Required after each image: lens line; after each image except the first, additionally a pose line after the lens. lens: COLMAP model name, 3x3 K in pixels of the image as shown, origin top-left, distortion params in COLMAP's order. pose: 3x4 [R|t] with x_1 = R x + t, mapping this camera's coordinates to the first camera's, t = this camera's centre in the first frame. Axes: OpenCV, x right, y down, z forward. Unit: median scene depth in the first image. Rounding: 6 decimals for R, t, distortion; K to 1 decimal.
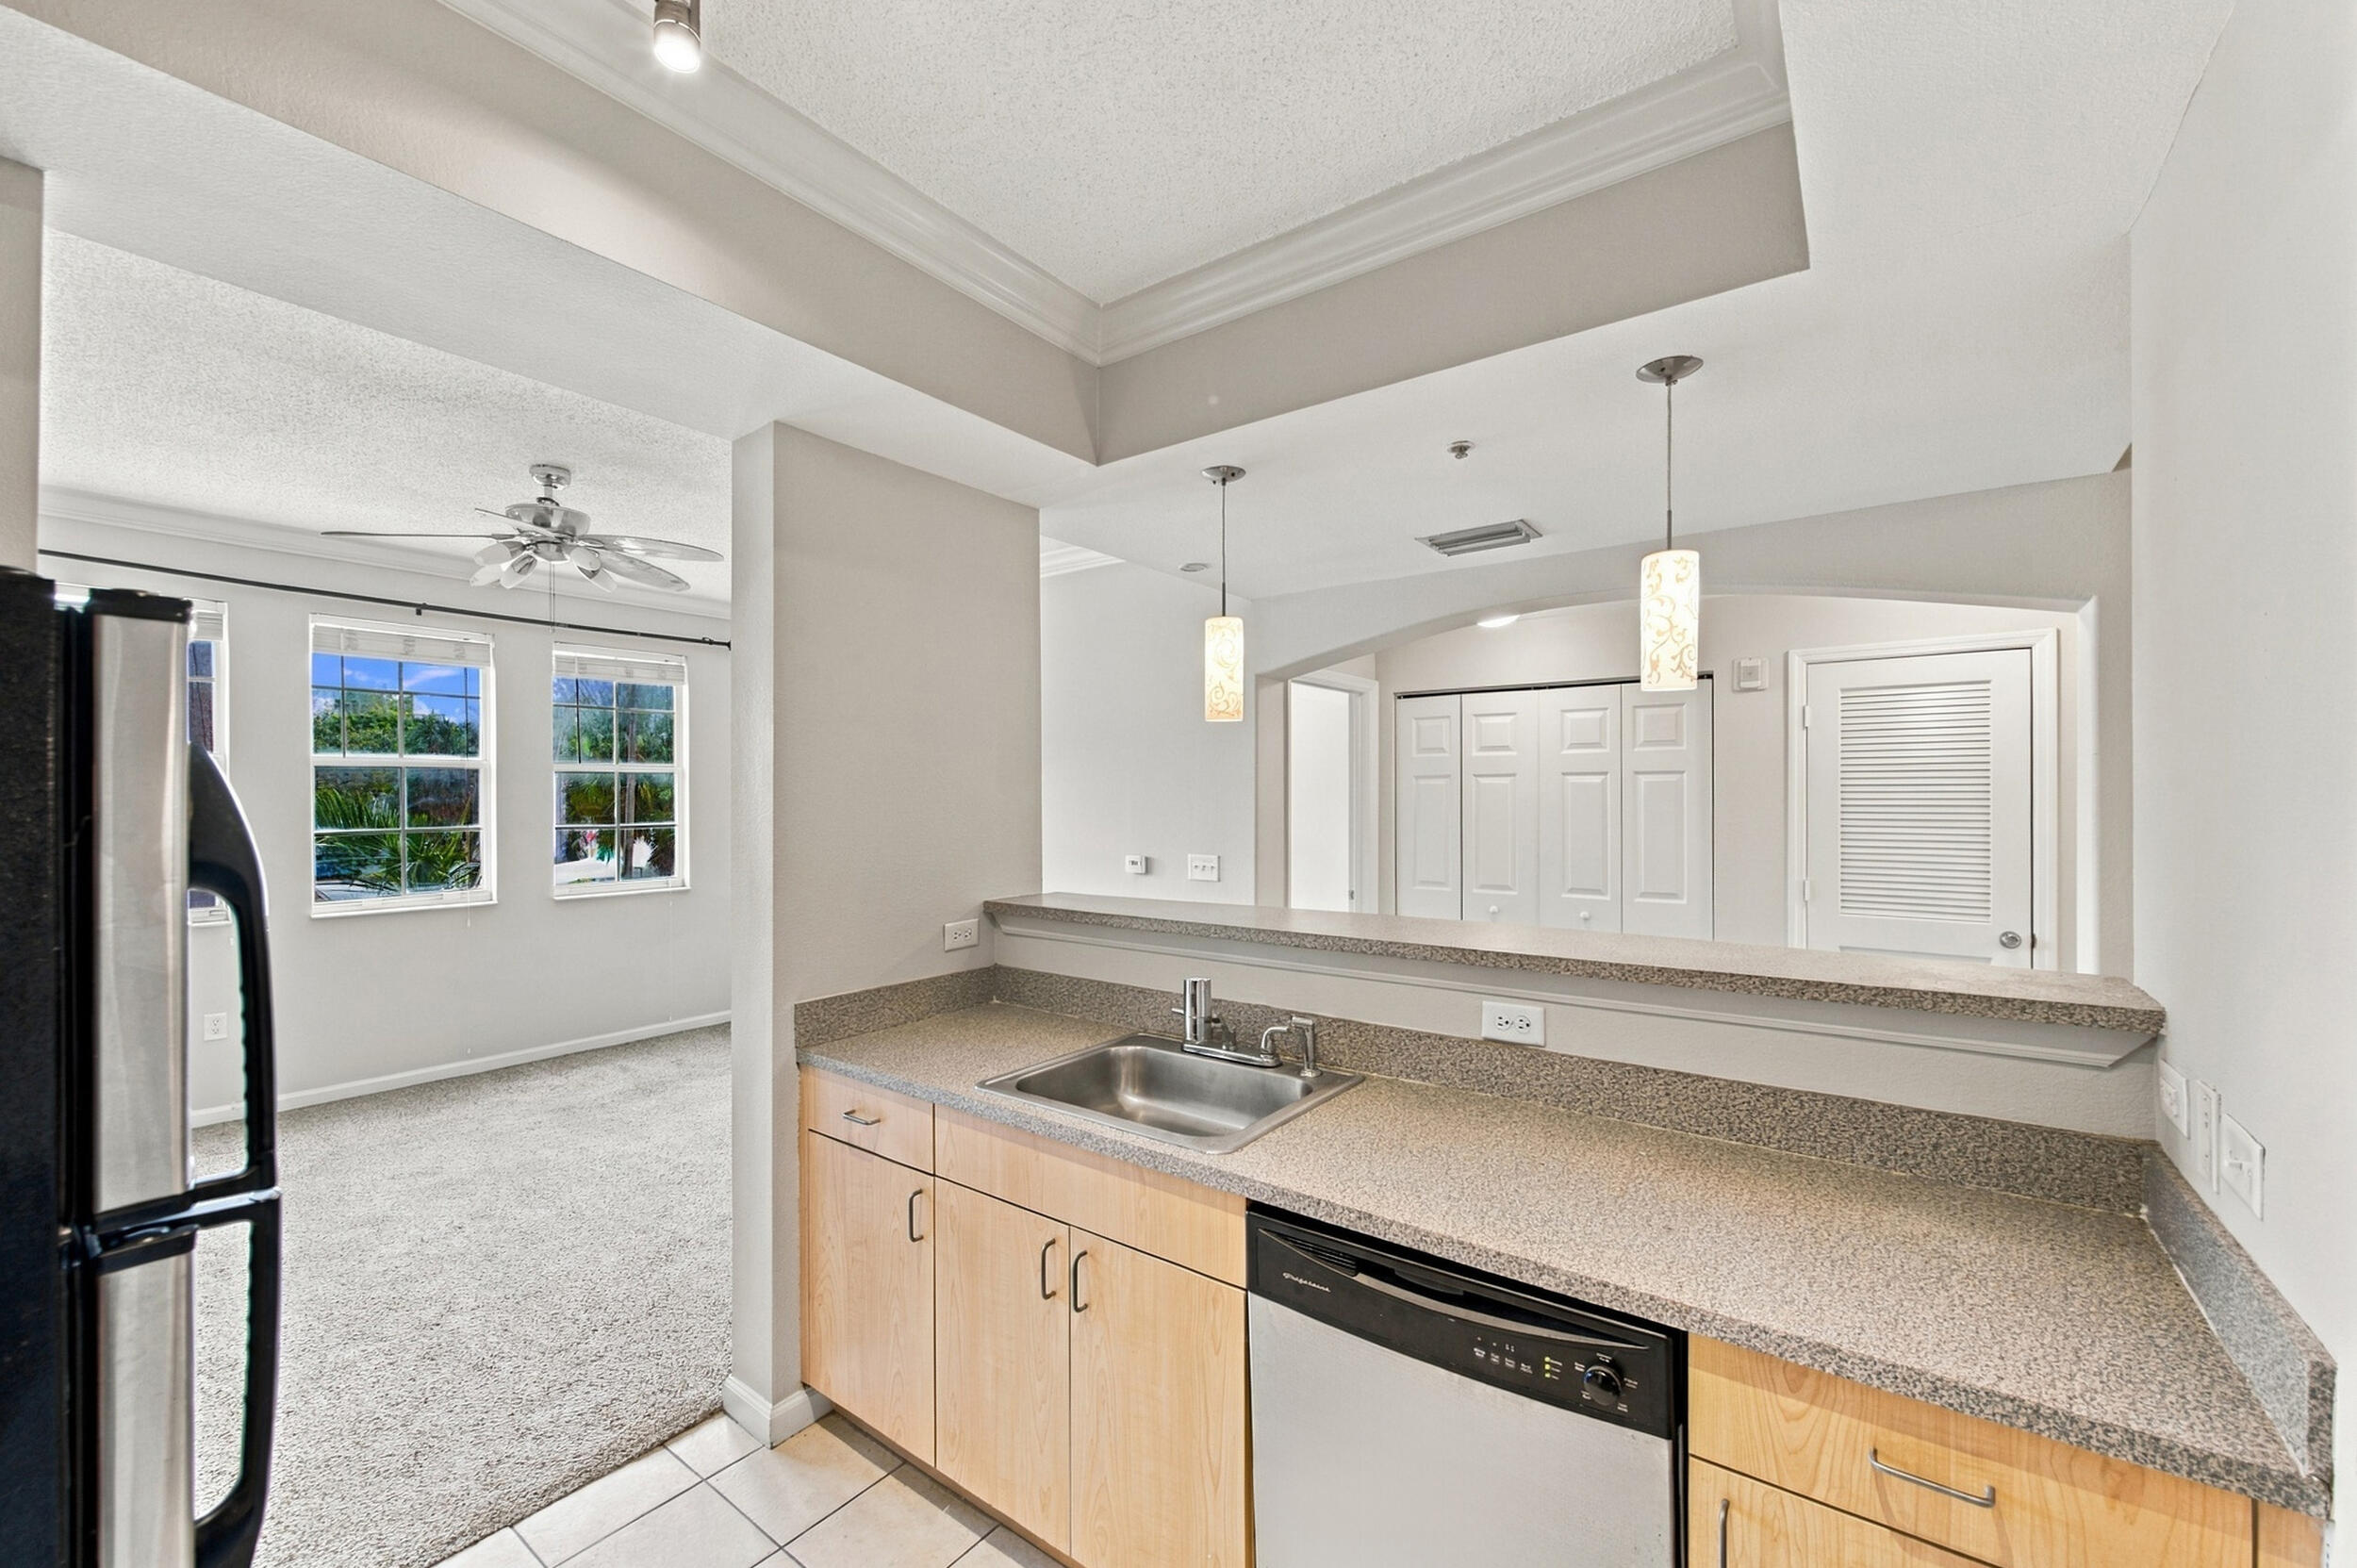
lens RADIAL K [[943.4, 0, 1178.5], [0, 943.4, 784.0], [0, 0, 1]] dist [-0.004111, -0.000405]
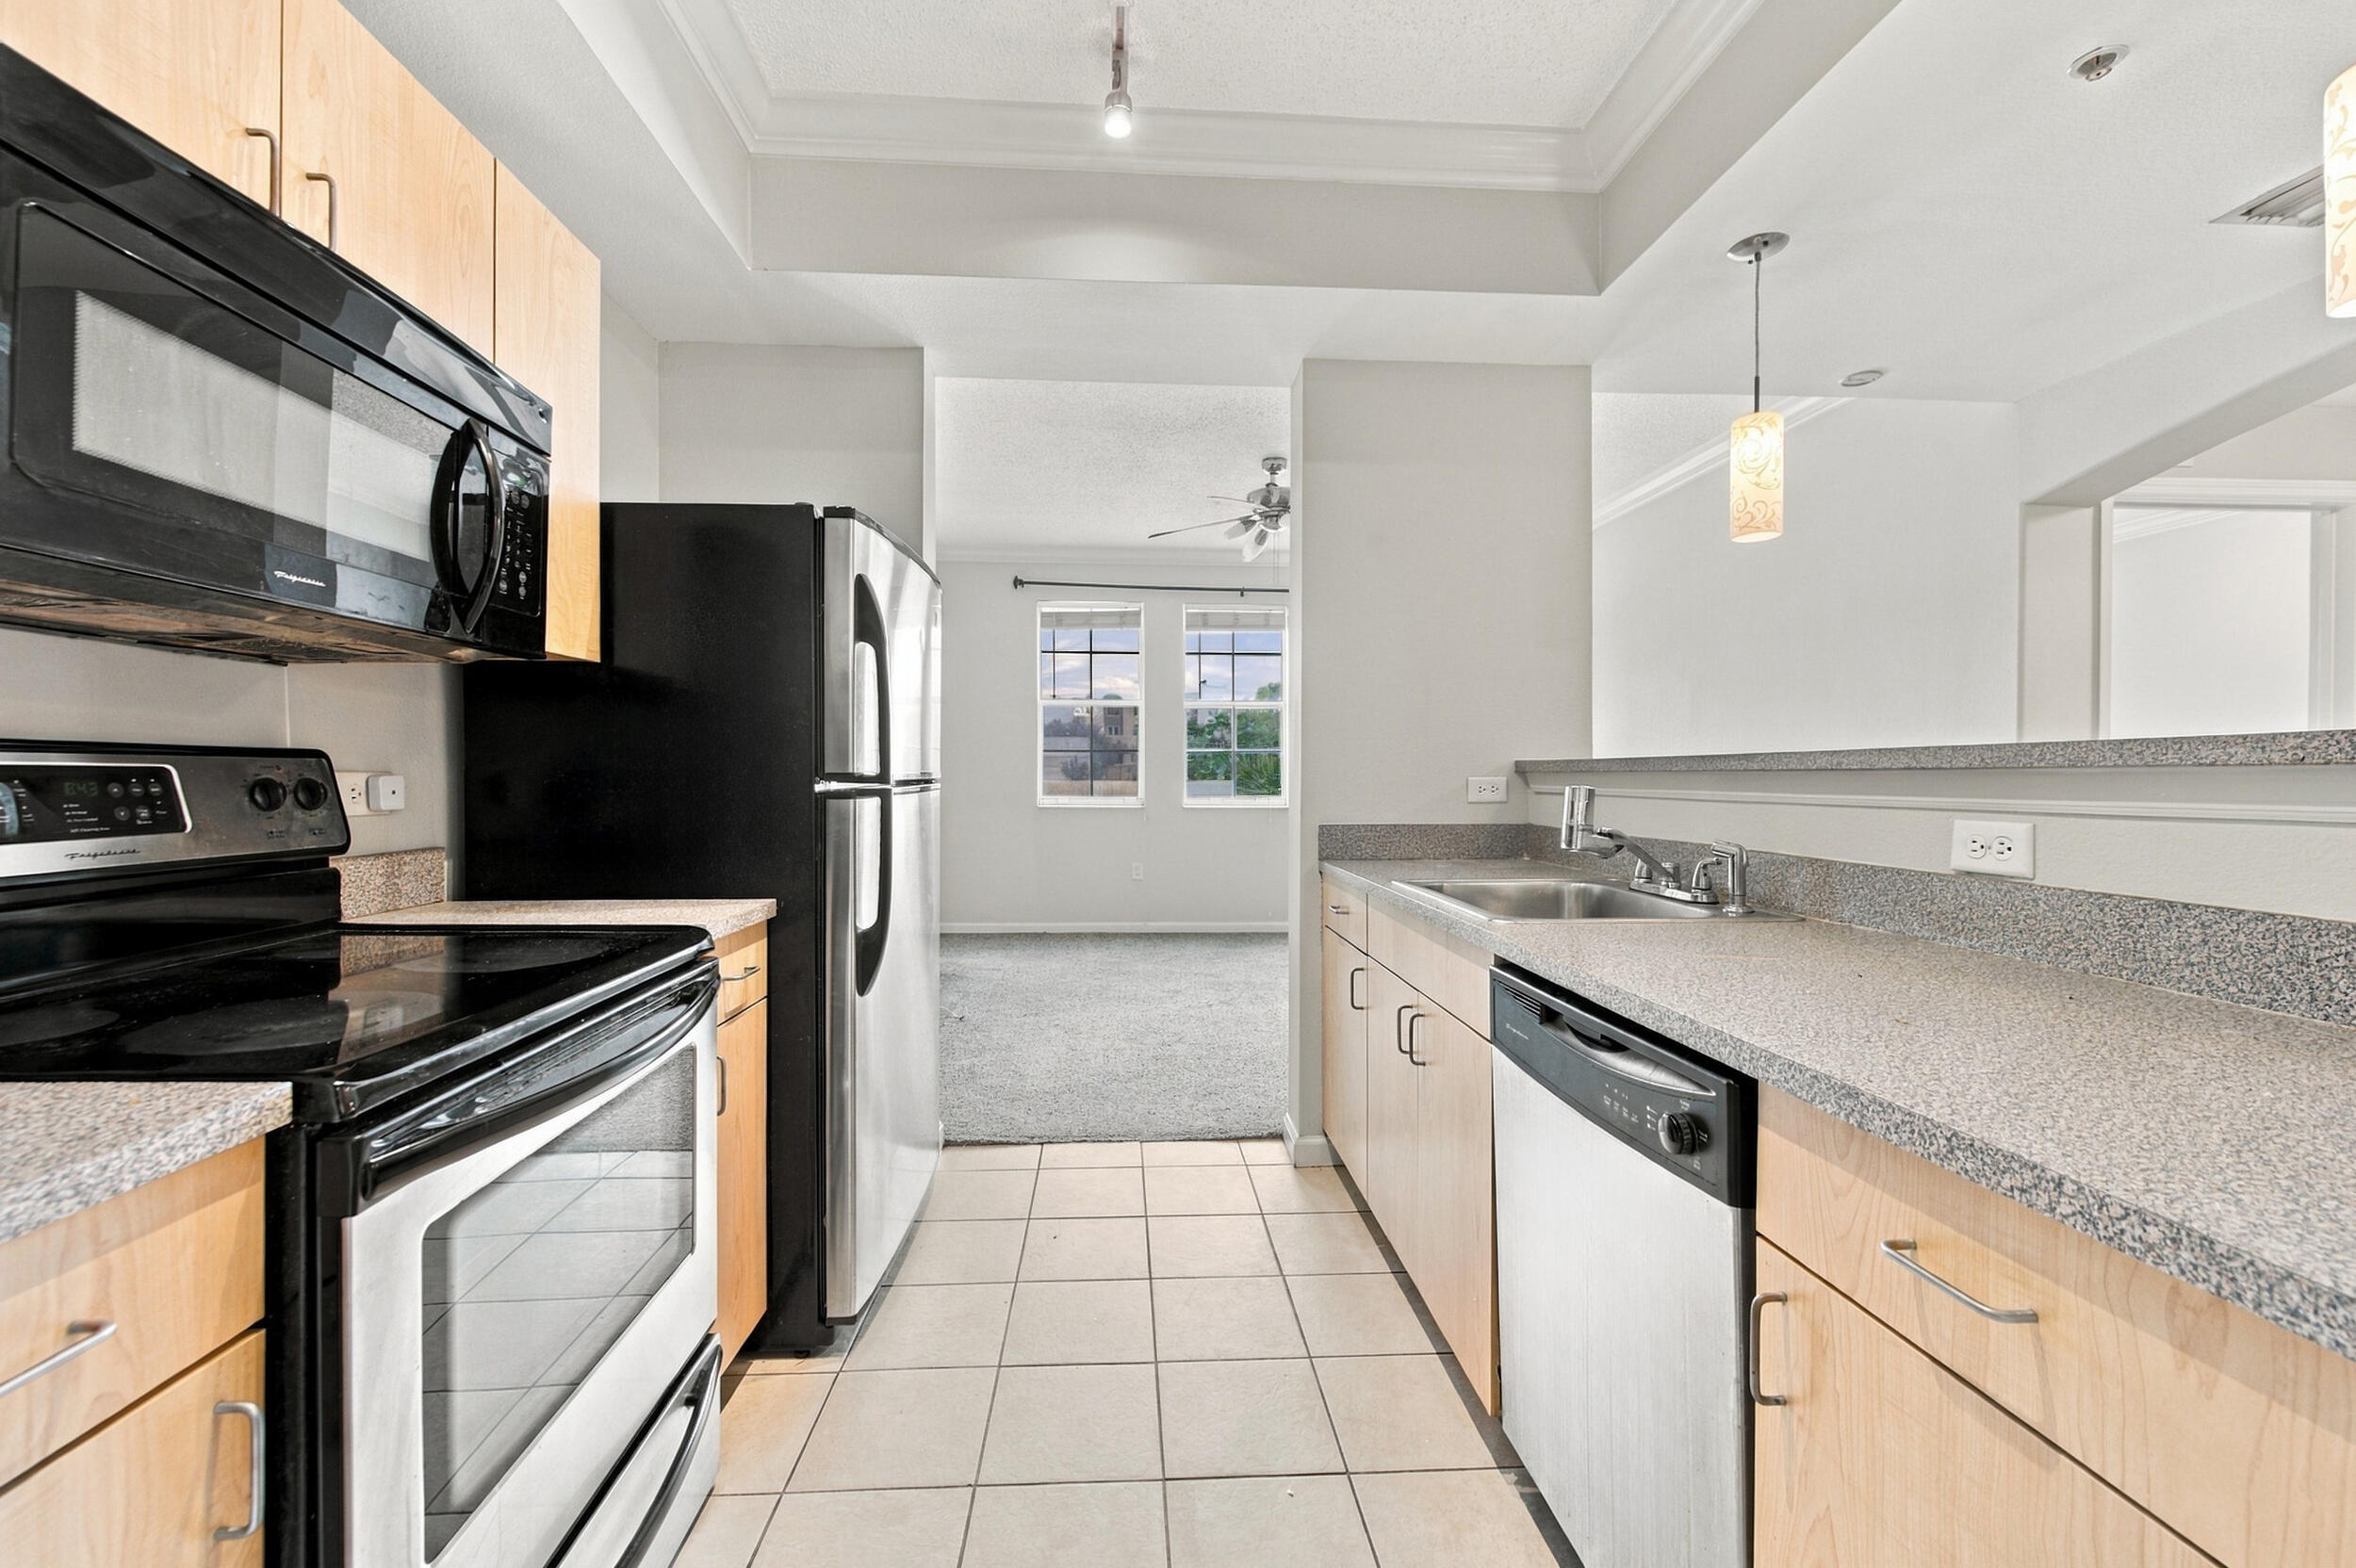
lens RADIAL K [[945.5, 0, 1163.5], [0, 945.5, 774.6], [0, 0, 1]] dist [-0.001178, -0.000241]
pose [[0.636547, 0.001667, -0.771236, 0.638513], [0.006226, 0.999954, 0.007300, 0.236732], [0.771213, -0.009449, 0.636507, 0.074423]]
